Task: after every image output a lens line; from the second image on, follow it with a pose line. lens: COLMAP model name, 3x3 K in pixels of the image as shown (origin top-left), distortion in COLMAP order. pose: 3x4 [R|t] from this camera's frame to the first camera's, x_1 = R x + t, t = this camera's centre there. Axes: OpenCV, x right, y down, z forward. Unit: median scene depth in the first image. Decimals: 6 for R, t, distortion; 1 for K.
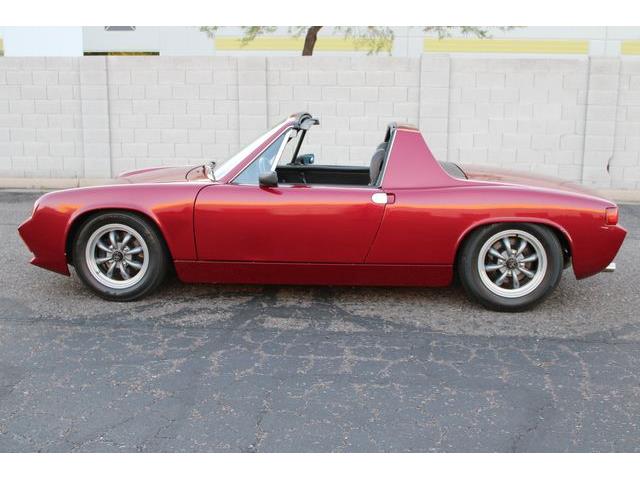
lens RADIAL K [[750.5, 0, 320.6], [0, 750.5, 246.2], [0, 0, 1]] dist [-0.078018, 0.000000]
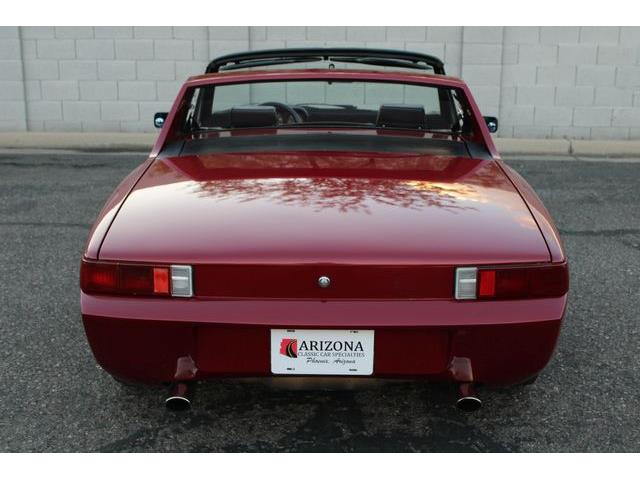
lens RADIAL K [[845.4, 0, 317.9], [0, 845.4, 243.4], [0, 0, 1]] dist [-0.045831, 0.000000]
pose [[0.997977, -0.018053, 0.060951, -0.058816], [0.013041, 0.996576, 0.081651, -0.048087], [-0.062216, -0.080691, 0.994796, 0.188912]]
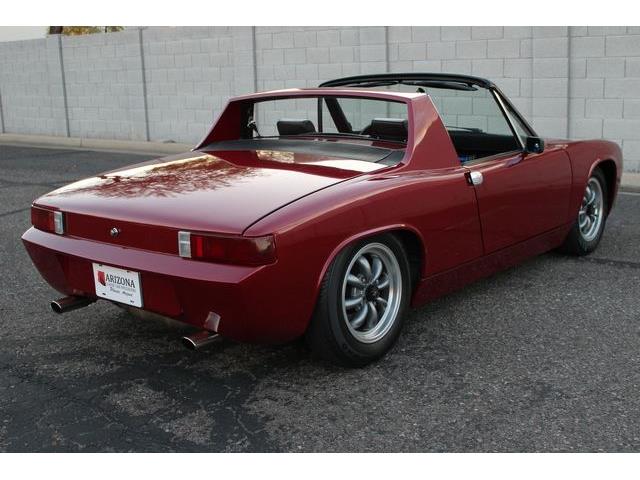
lens RADIAL K [[815.8, 0, 324.5], [0, 815.8, 237.3], [0, 0, 1]] dist [-0.059881, 0.000000]
pose [[0.814797, 0.090056, -0.572708, 0.204850], [-0.078689, 0.995899, 0.044650, -0.035999], [0.574381, 0.008686, 0.818542, 0.214614]]
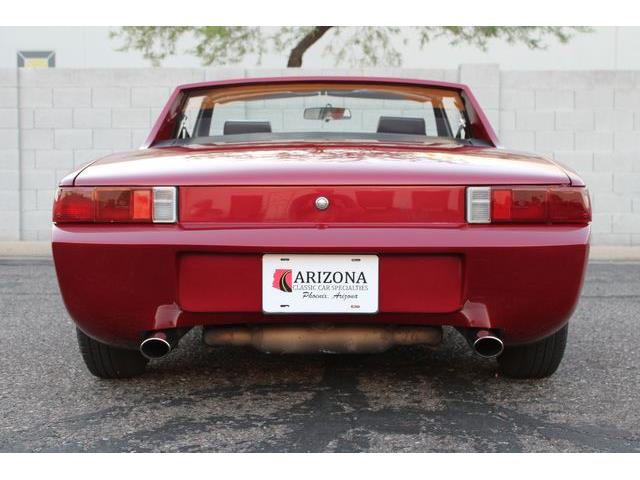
lens RADIAL K [[845.4, 0, 317.5], [0, 845.4, 236.5], [0, 0, 1]] dist [-0.045831, 0.000000]
pose [[0.997760, -0.008340, 0.066370, -0.058214], [0.017612, 0.989942, -0.140374, 0.021234], [-0.064532, 0.141229, 0.987871, 0.213486]]
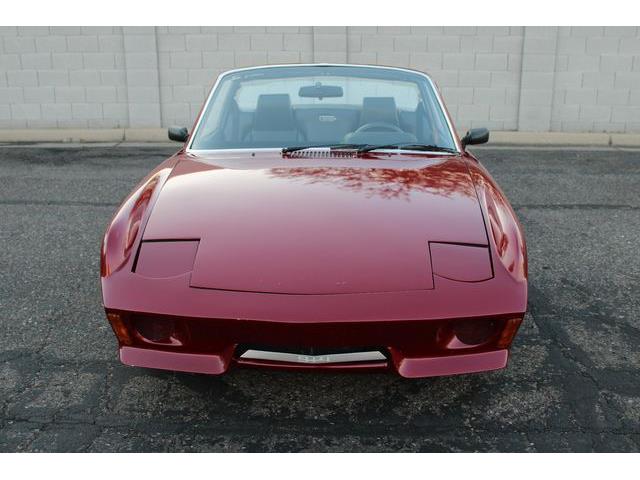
lens RADIAL K [[706.4, 0, 306.0], [0, 706.4, 237.7], [0, 0, 1]] dist [-0.066041, 0.000000]
pose [[0.998764, -0.023069, 0.044023, -0.159491], [0.018327, 0.994279, 0.105233, -0.049388], [-0.046199, -0.104296, 0.993473, 0.181535]]
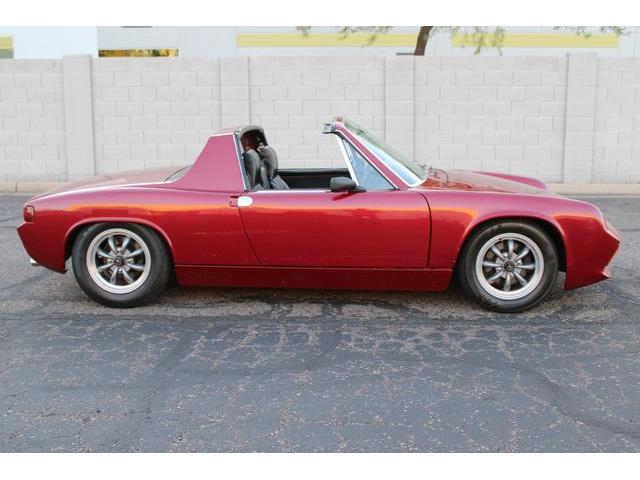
lens RADIAL K [[778.6, 0, 300.1], [0, 778.6, 230.1], [0, 0, 1]] dist [-0.075154, 0.000000]
pose [[0.999399, -0.017207, 0.030108, -0.258661], [0.017899, 0.999578, -0.022881, -0.001308], [-0.029701, 0.023406, 0.999285, -0.024152]]
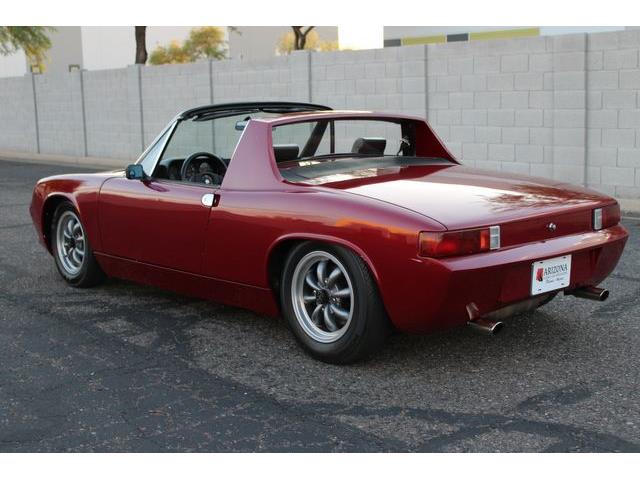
lens RADIAL K [[903.1, 0, 311.7], [0, 903.1, 214.6], [0, 0, 1]] dist [-0.053390, 0.000000]
pose [[0.718337, 0.066412, -0.692519, 0.378517], [-0.111182, 0.993598, -0.020042, -0.016661], [0.686754, 0.091393, 0.721122, 0.147976]]
